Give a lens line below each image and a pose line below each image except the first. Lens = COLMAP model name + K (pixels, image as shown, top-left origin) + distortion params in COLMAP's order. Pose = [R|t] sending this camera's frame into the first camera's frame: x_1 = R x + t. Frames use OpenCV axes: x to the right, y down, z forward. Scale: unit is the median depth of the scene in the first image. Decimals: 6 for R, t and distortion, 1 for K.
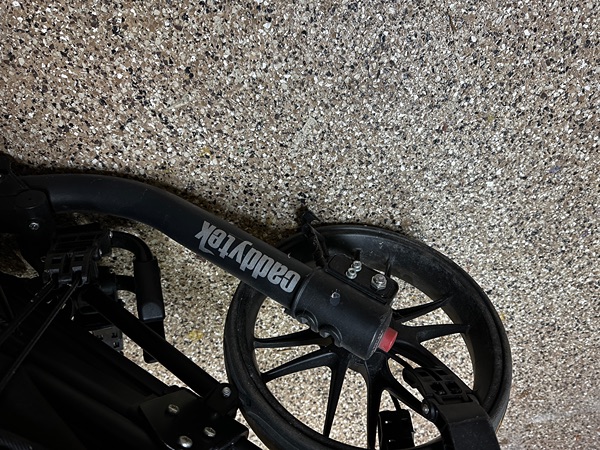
lens RADIAL K [[429.6, 0, 302.5], [0, 429.6, 219.3], [0, 0, 1]] dist [0.002054, -0.007383]
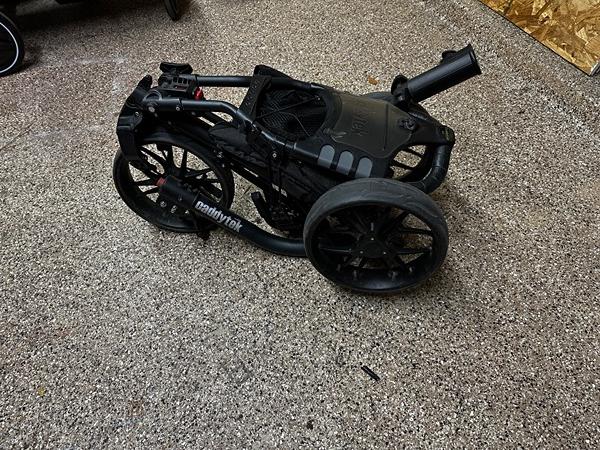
lens RADIAL K [[429.6, 0, 302.5], [0, 429.6, 219.3], [0, 0, 1]] dist [0.002054, -0.007383]
pose [[-0.999603, -0.027029, -0.007991, -0.510480], [0.025822, -0.991844, 0.124815, -0.195557], [-0.011300, 0.124559, 0.992148, -1.238383]]
